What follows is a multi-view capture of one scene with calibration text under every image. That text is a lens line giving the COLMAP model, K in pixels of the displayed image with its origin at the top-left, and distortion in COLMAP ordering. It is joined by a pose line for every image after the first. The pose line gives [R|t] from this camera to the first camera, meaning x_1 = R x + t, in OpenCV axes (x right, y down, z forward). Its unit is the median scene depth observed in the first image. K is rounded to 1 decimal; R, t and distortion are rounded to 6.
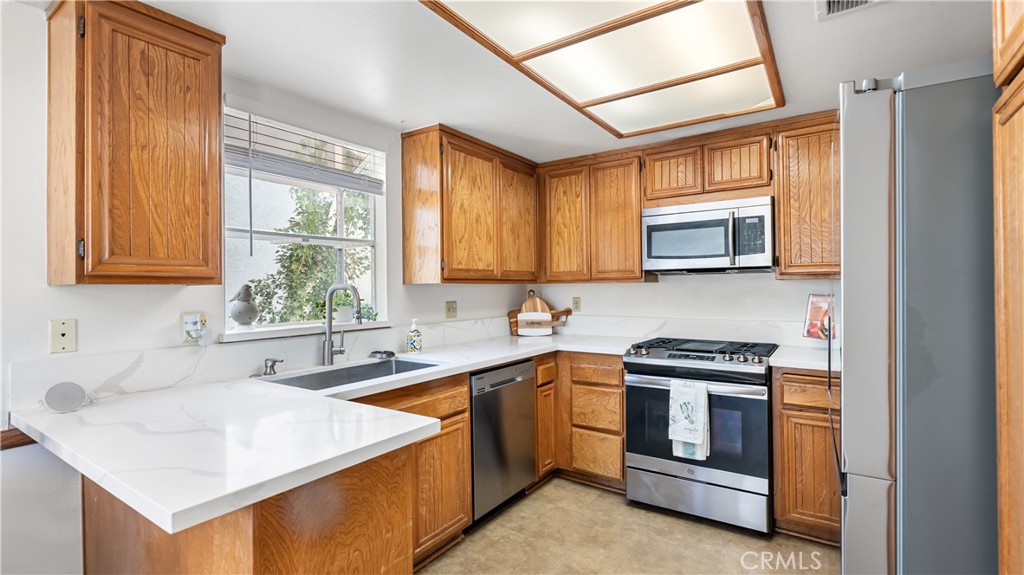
lens RADIAL K [[469.2, 0, 515.8], [0, 469.2, 288.1], [0, 0, 1]] dist [-0.001065, 0.001486]
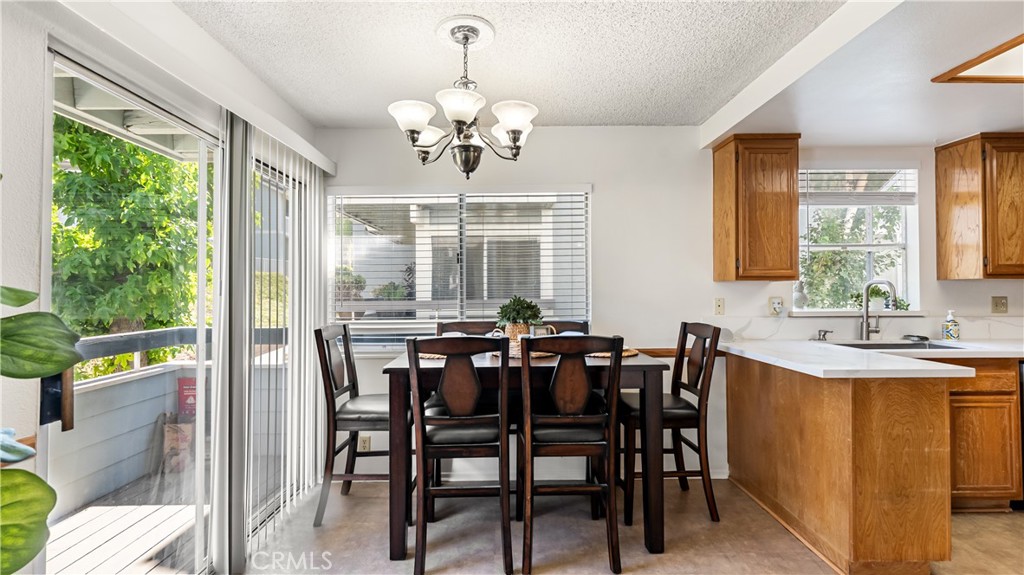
lens RADIAL K [[469.2, 0, 514.4], [0, 469.2, 284.4], [0, 0, 1]] dist [-0.001065, 0.001486]
pose [[0.573044, -0.002788, -0.819520, 0.108186], [-0.001897, 0.999987, -0.004728, 0.010450], [0.819522, 0.004264, 0.573031, -0.510620]]
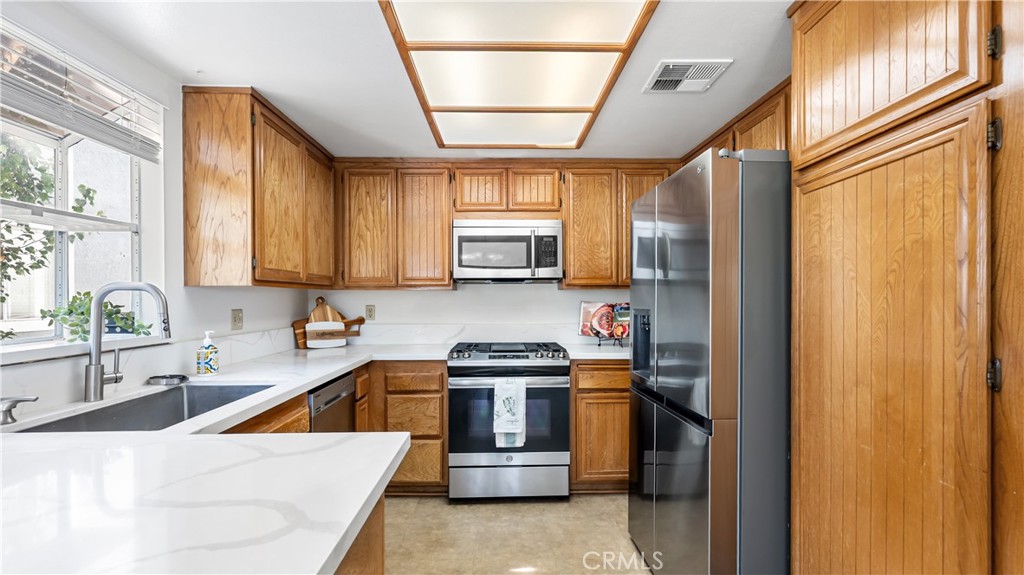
lens RADIAL K [[469.2, 0, 515.7], [0, 469.2, 303.1], [0, 0, 1]] dist [-0.001065, 0.001486]
pose [[0.815698, 0.002018, 0.578474, -0.252452], [-0.005980, 0.999970, 0.004944, 0.012923], [-0.578447, -0.007492, 0.815686, 0.076341]]
